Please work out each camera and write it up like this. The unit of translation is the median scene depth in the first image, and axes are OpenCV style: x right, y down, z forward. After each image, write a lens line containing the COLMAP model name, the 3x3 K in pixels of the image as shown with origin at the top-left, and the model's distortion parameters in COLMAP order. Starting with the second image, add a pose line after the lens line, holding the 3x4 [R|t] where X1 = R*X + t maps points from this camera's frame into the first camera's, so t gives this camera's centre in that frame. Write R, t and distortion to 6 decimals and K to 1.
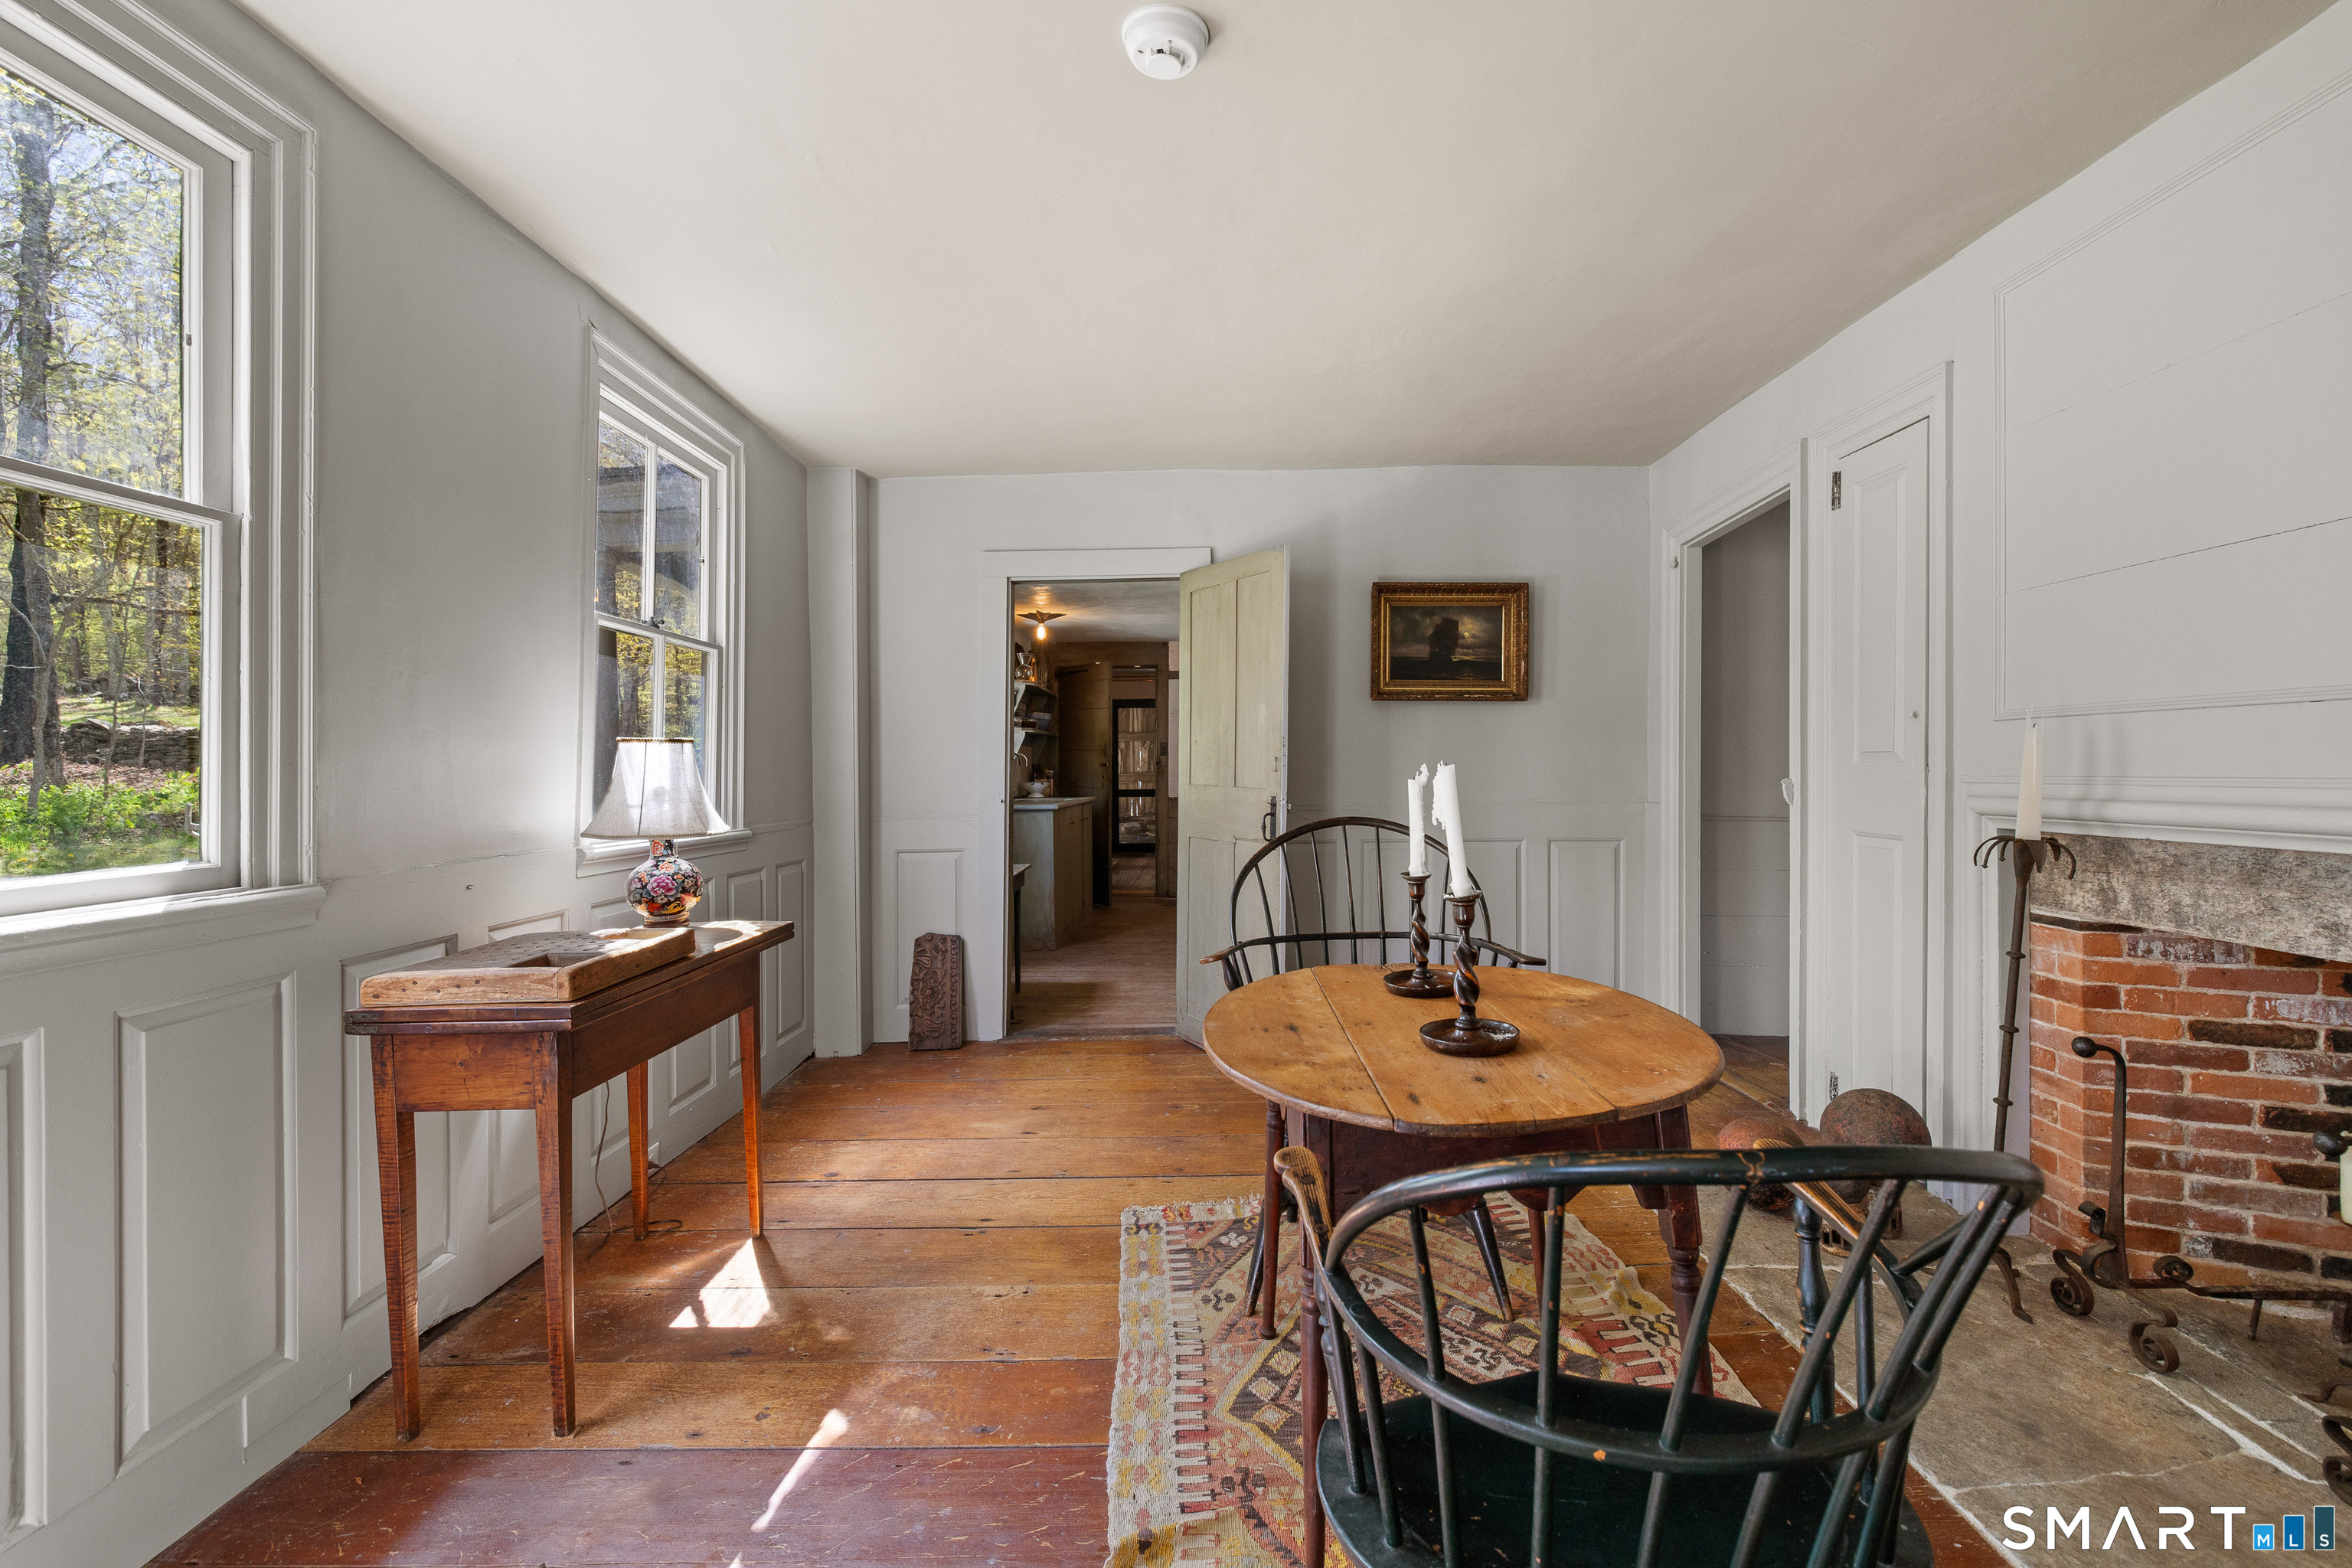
lens RADIAL K [[1015.6, 0, 1182.8], [0, 1015.6, 771.5], [0, 0, 1]] dist [0.001732, 0.000117]
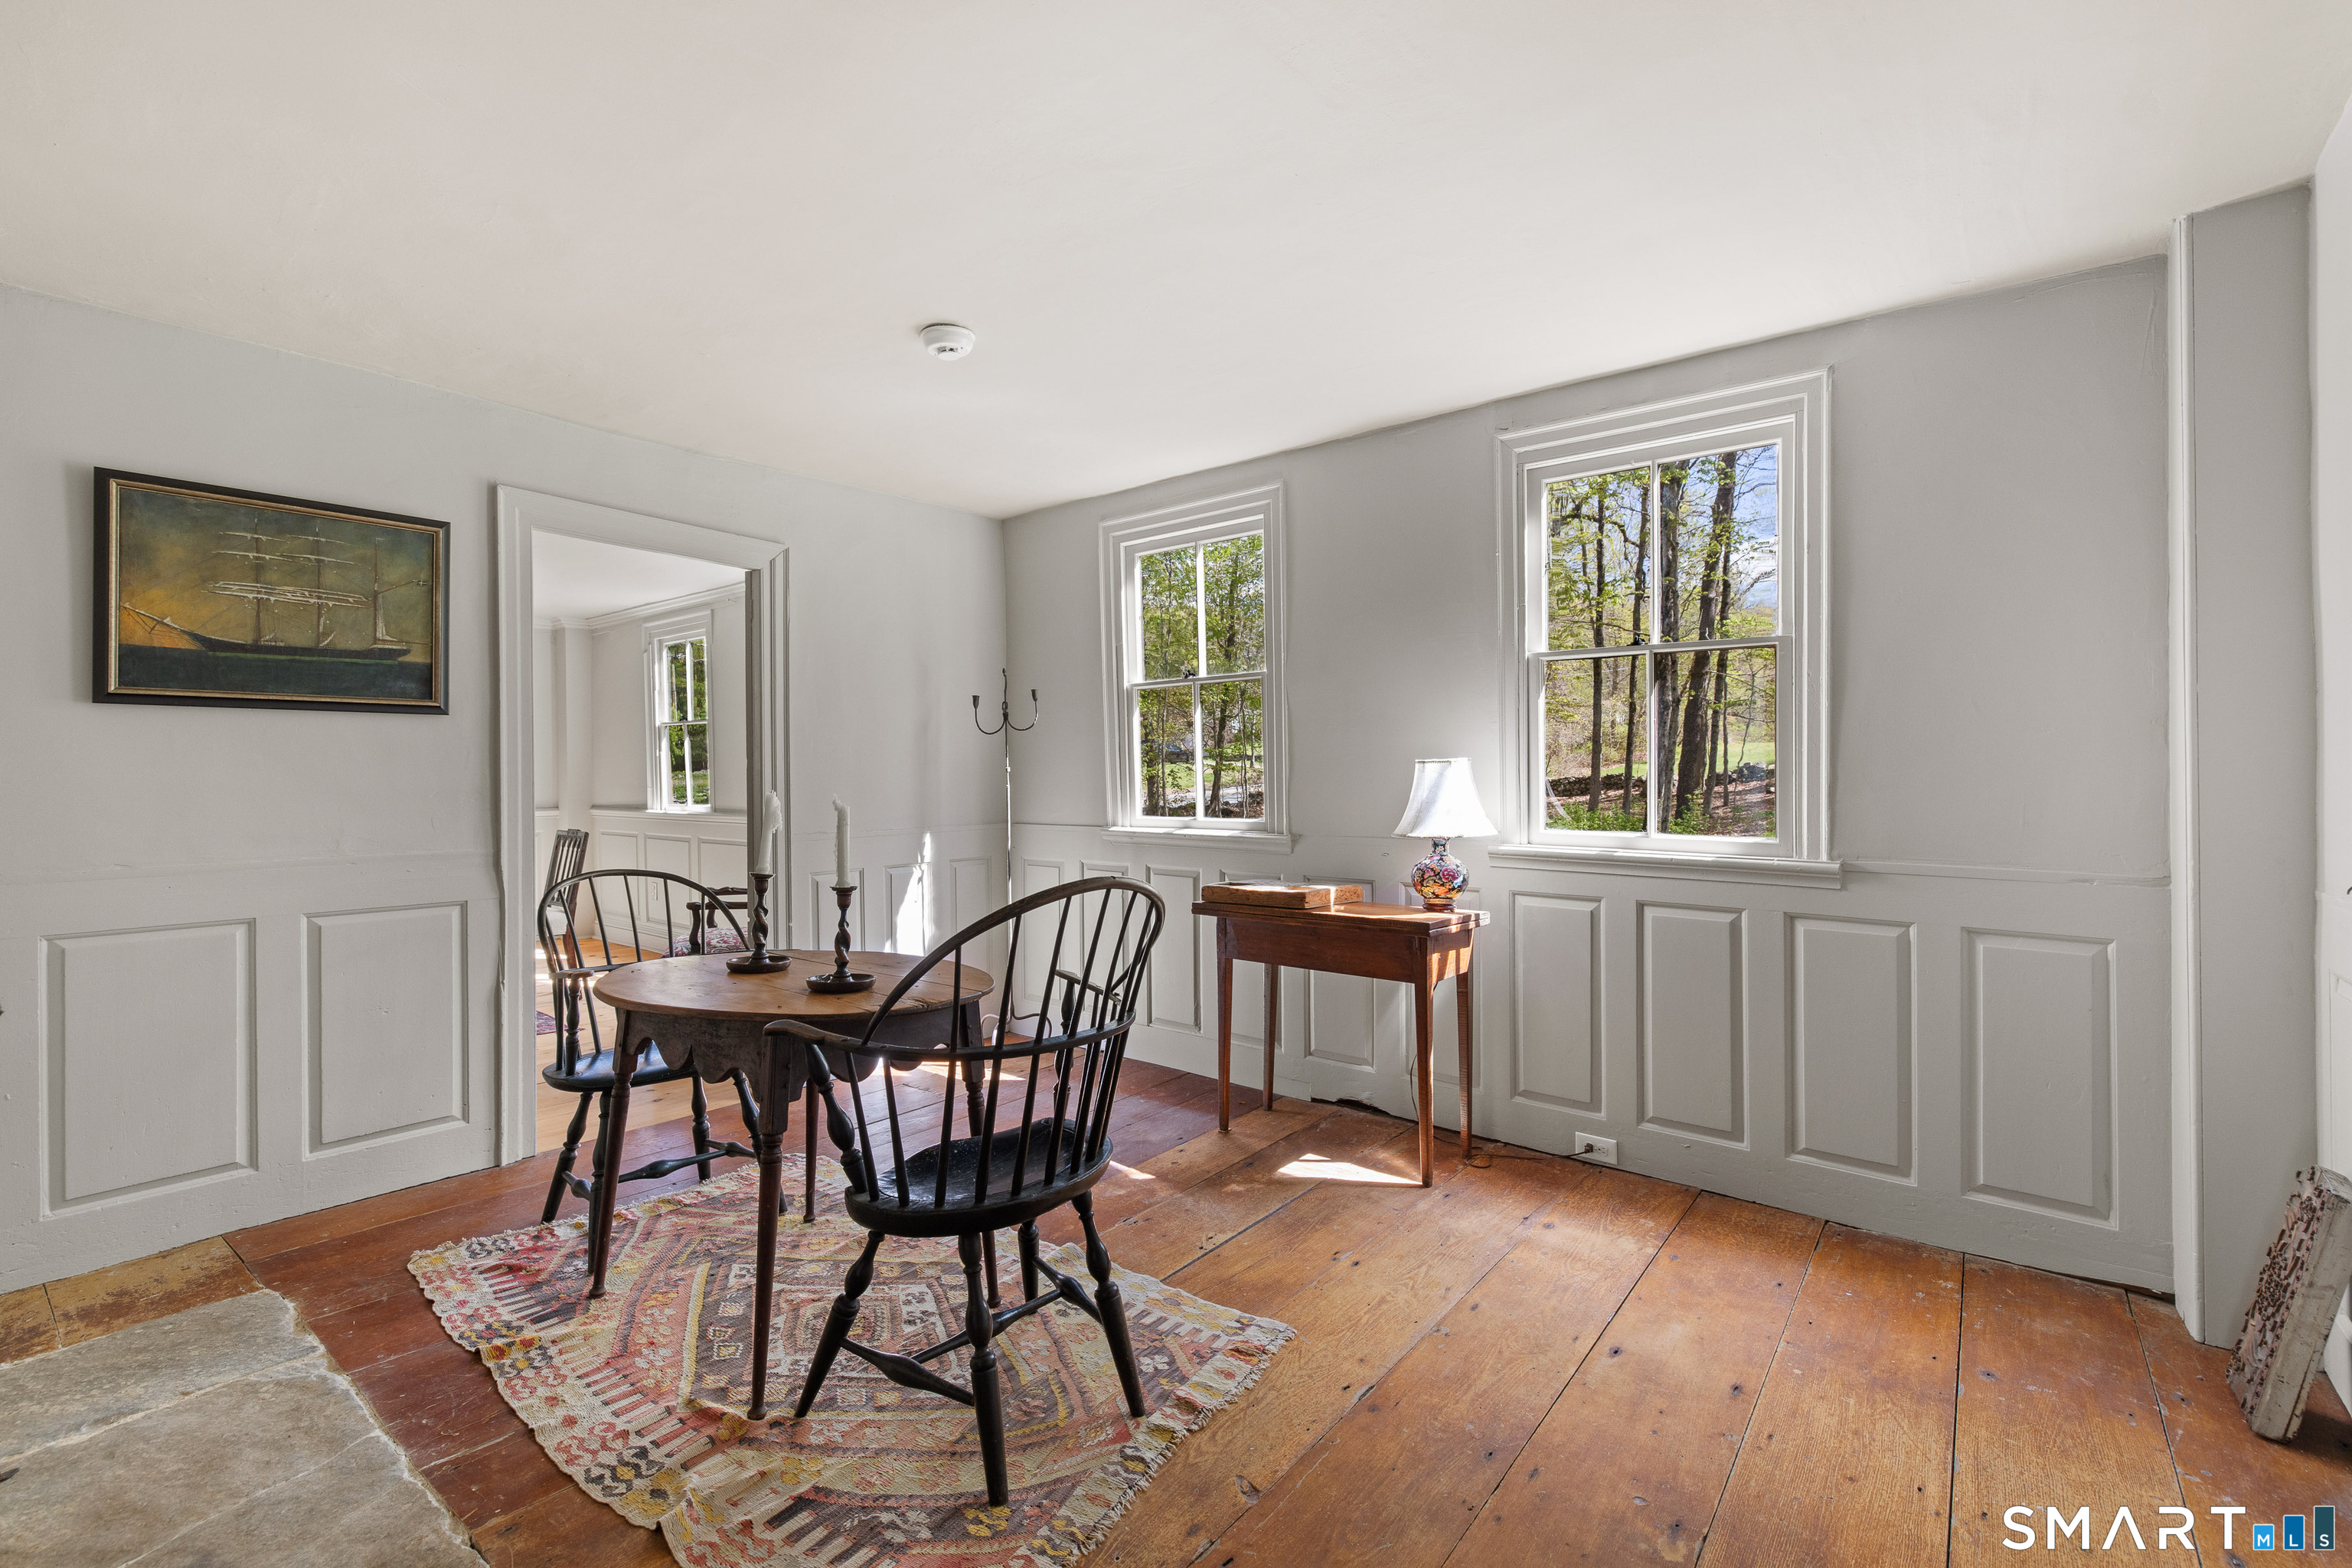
lens RADIAL K [[1015.6, 0, 1180.9], [0, 1015.6, 777.6], [0, 0, 1]] dist [0.001732, 0.000117]
pose [[-0.621209, 0.006616, -0.783617, 0.708968], [0.002042, 0.999975, 0.006824, -0.018470], [0.783642, 0.002639, -0.621207, 1.606136]]
